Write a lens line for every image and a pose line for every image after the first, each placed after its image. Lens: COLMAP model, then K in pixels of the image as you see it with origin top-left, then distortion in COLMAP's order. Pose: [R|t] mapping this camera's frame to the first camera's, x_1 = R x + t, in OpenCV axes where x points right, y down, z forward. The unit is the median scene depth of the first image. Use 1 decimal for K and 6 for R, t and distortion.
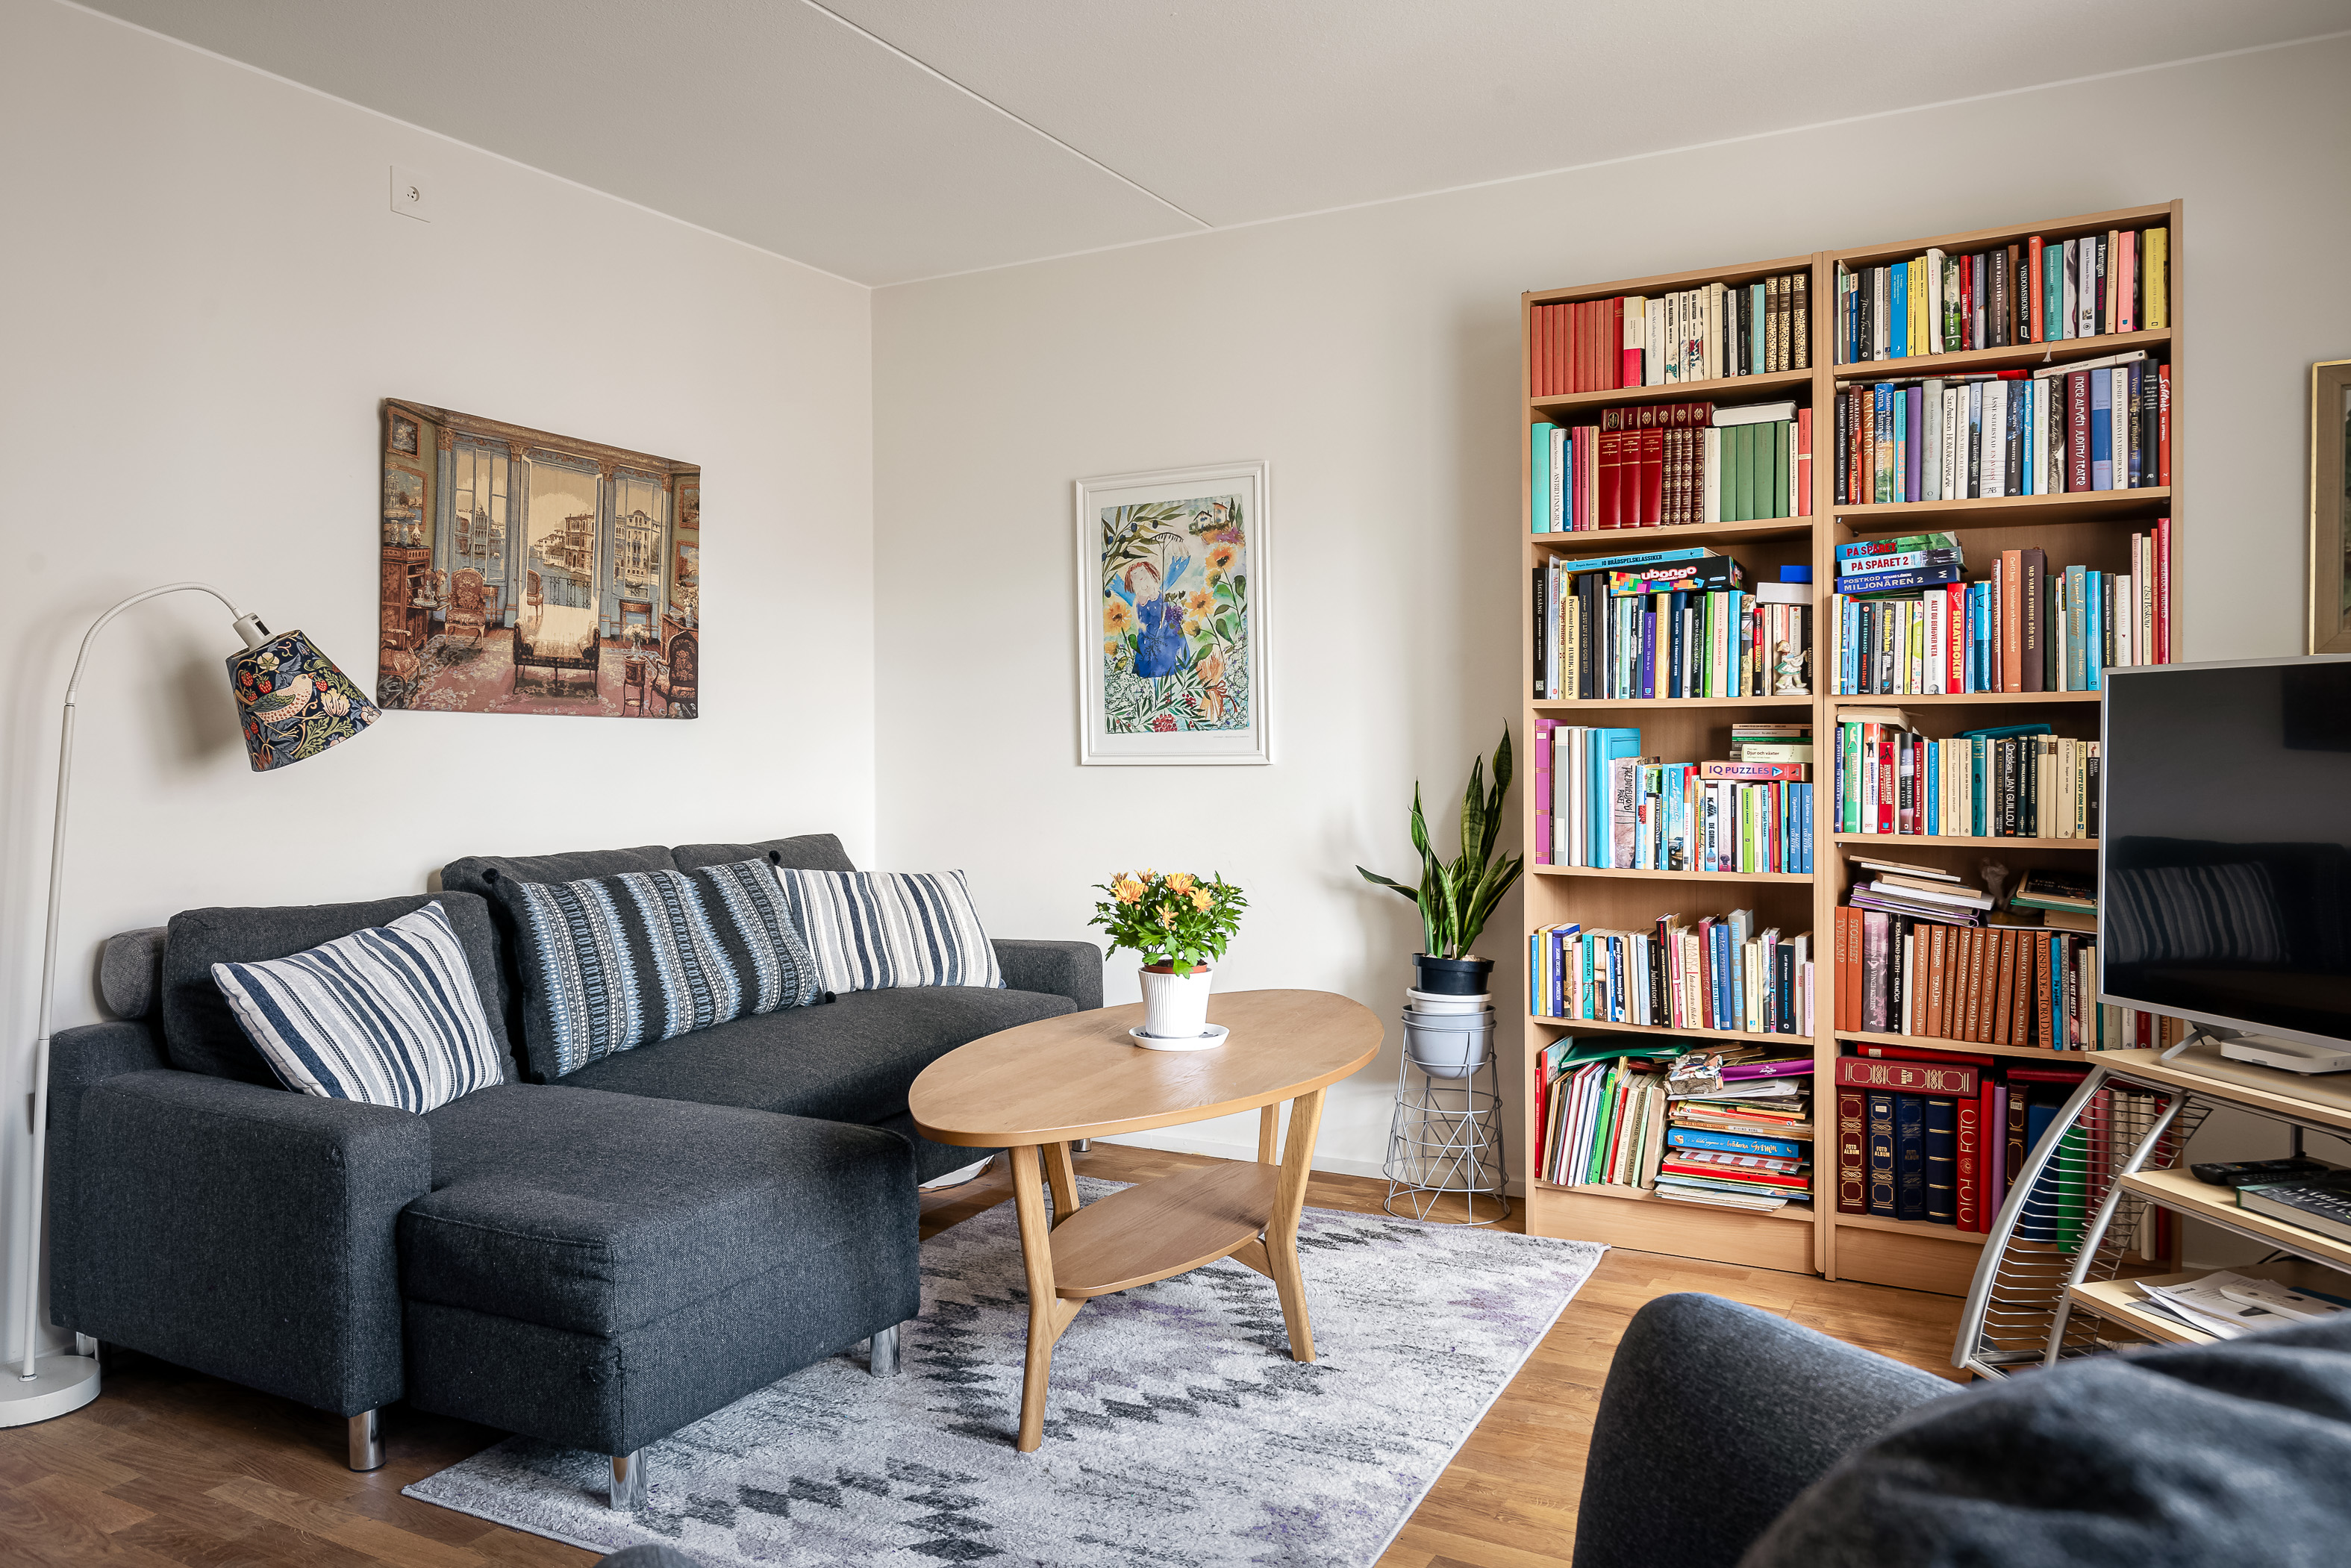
lens RADIAL K [[1648.1, 0, 1175.4], [0, 1648.1, 759.4], [0, 0, 1]] dist [0.004071, -0.000909]
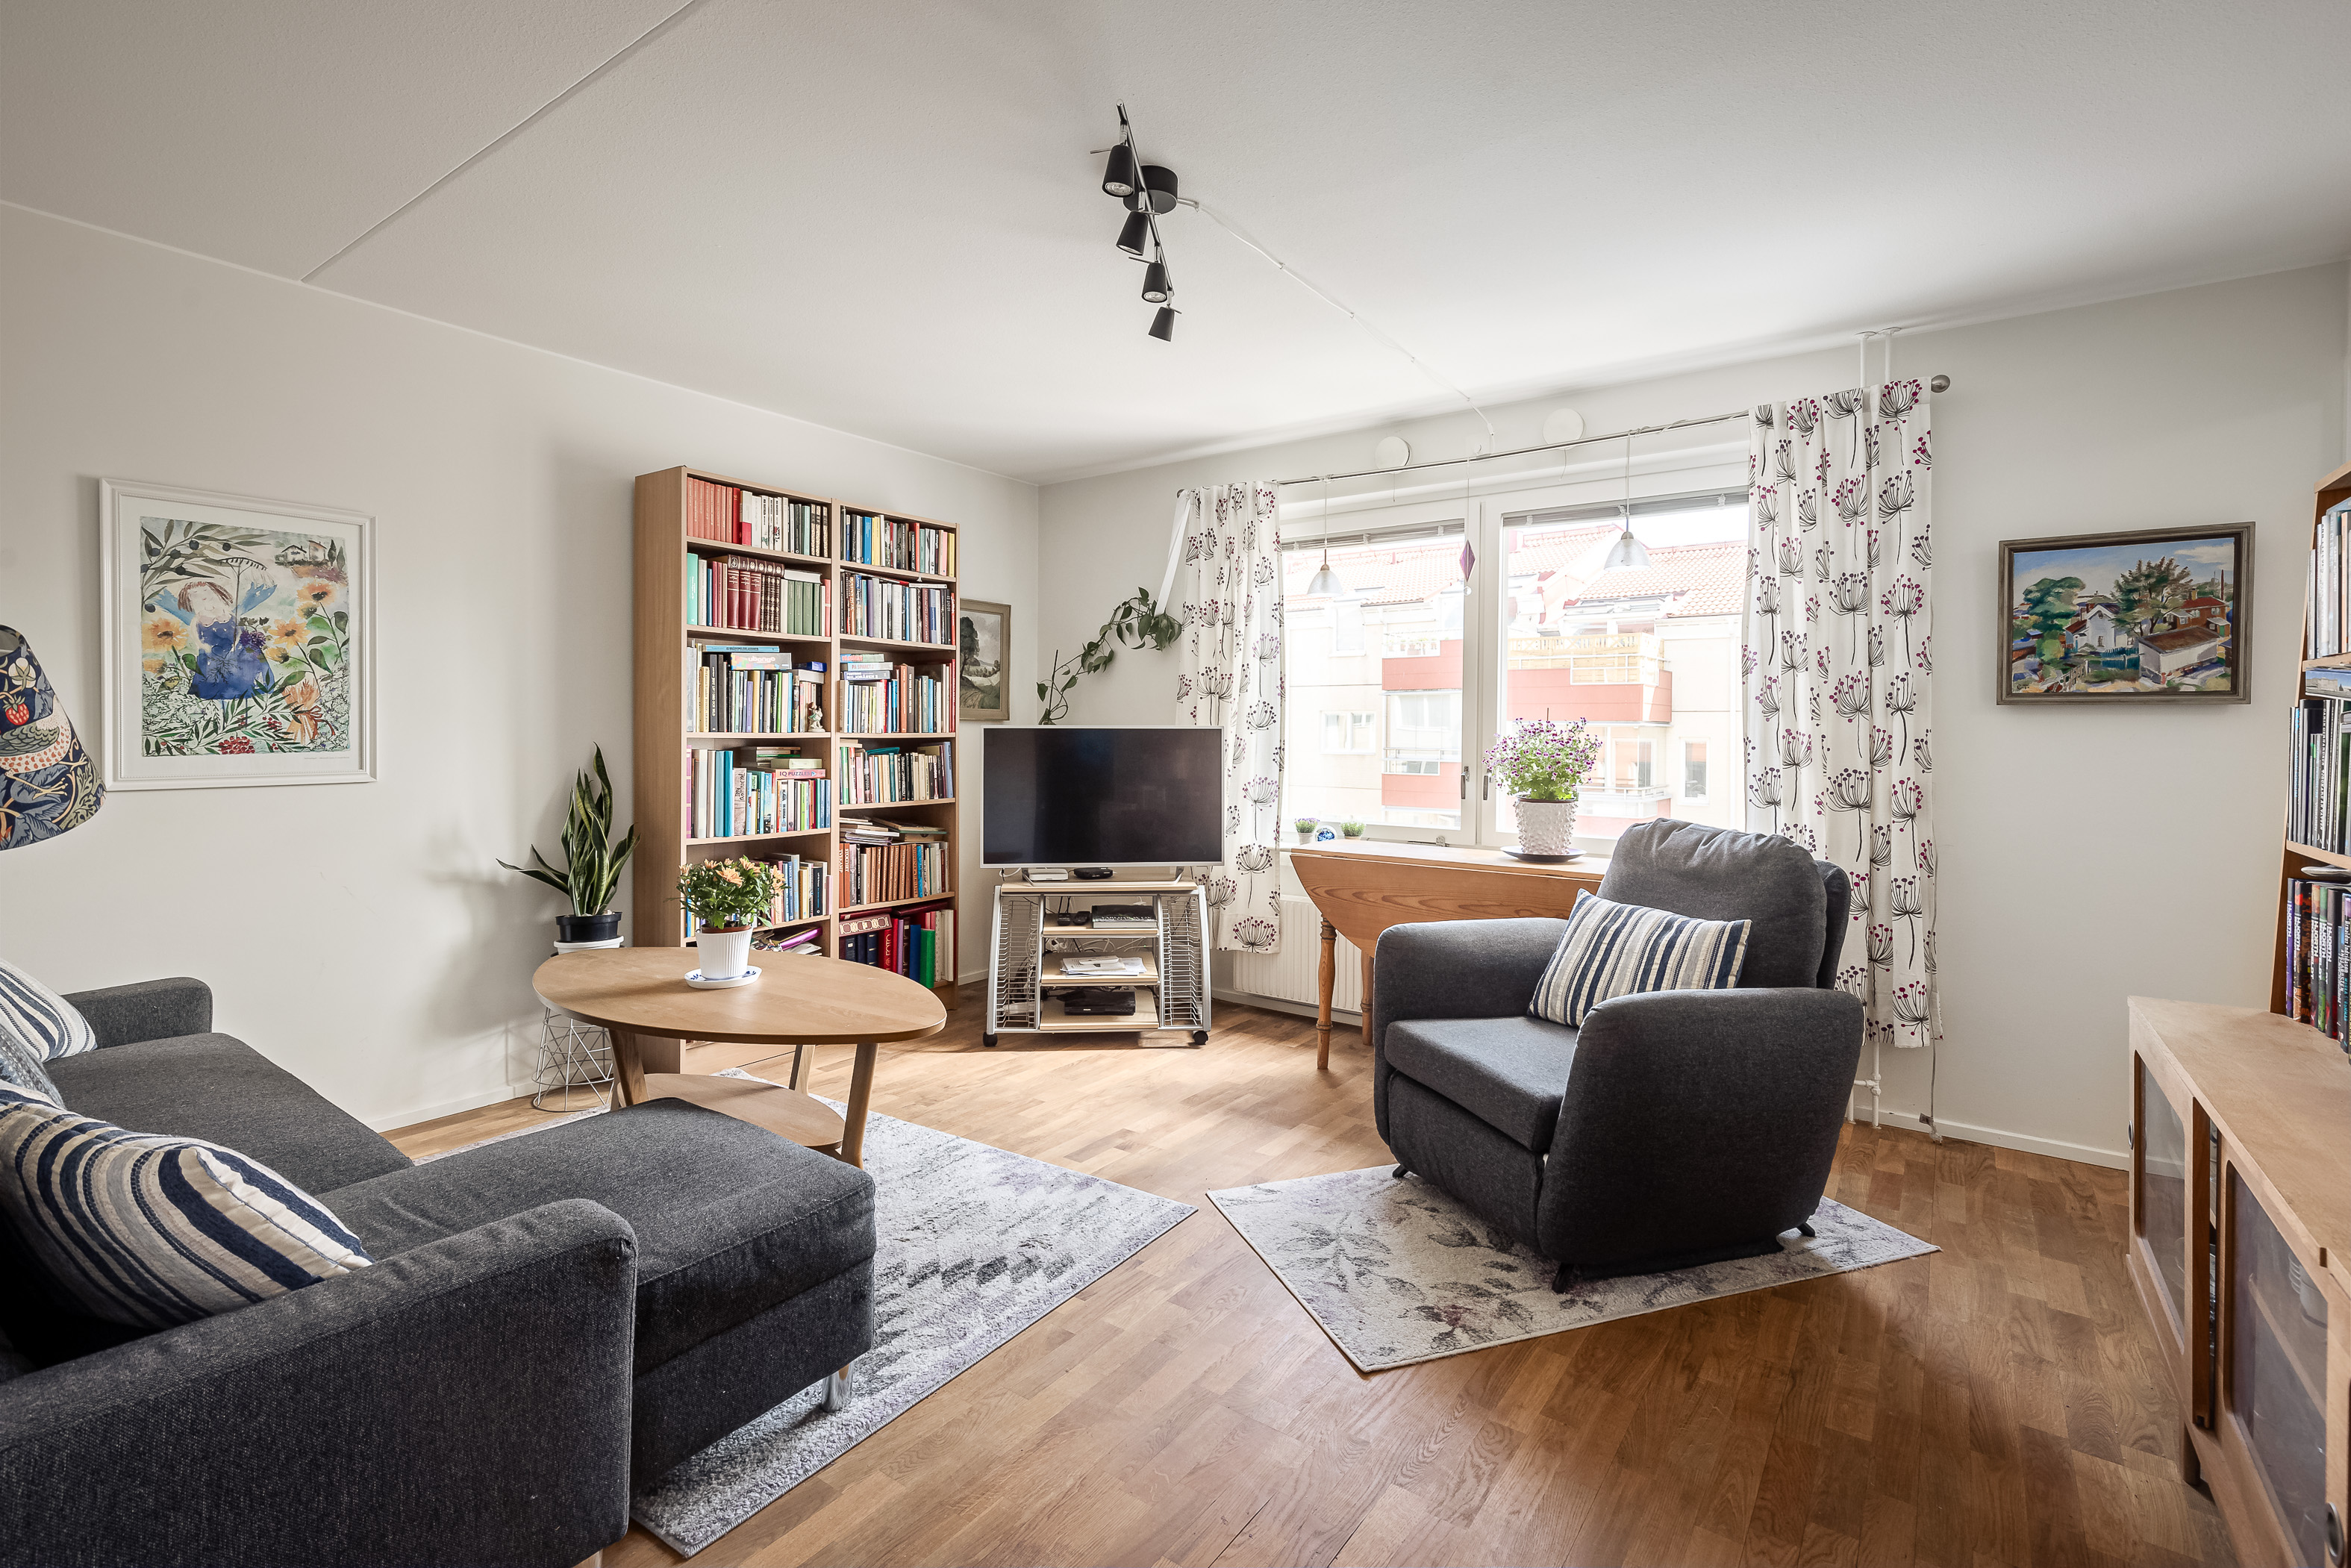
lens RADIAL K [[1063.6, 0, 1177.4], [0, 1063.6, 739.2], [0, 0, 1]] dist [0.001515, -0.000013]
pose [[0.126076, 0.000114, 0.992021, -0.731706], [0.008338, 0.999965, -0.001174, -0.025361], [-0.991986, 0.008419, 0.126070, 0.435281]]
